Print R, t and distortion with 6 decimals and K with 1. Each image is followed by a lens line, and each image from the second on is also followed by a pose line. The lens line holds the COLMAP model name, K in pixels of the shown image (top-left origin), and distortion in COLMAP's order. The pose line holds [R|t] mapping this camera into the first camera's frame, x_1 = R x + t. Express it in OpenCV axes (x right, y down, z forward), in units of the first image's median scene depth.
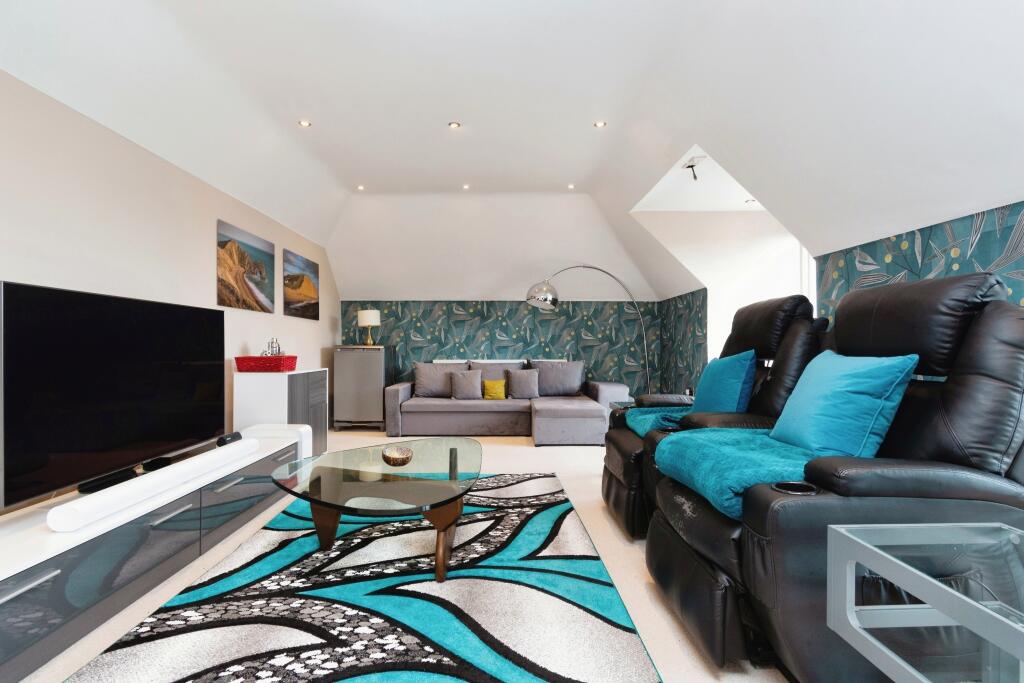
lens RADIAL K [[473.5, 0, 510.6], [0, 473.5, 333.1], [0, 0, 1]] dist [-0.000890, -0.000082]
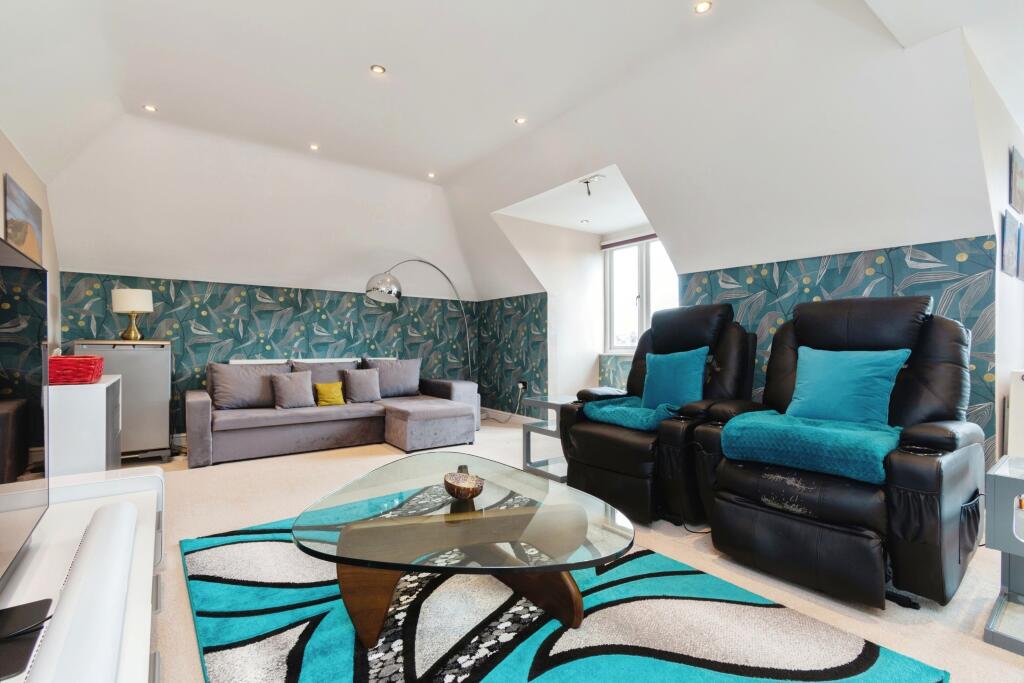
lens RADIAL K [[454.6, 0, 508.2], [0, 454.6, 334.0], [0, 0, 1]] dist [0.001903, 0.000220]
pose [[0.814098, 0.018120, 0.580445, -0.247495], [-0.020759, 0.999782, -0.002095, 0.007012], [-0.580357, -0.010344, 0.814297, 0.149136]]
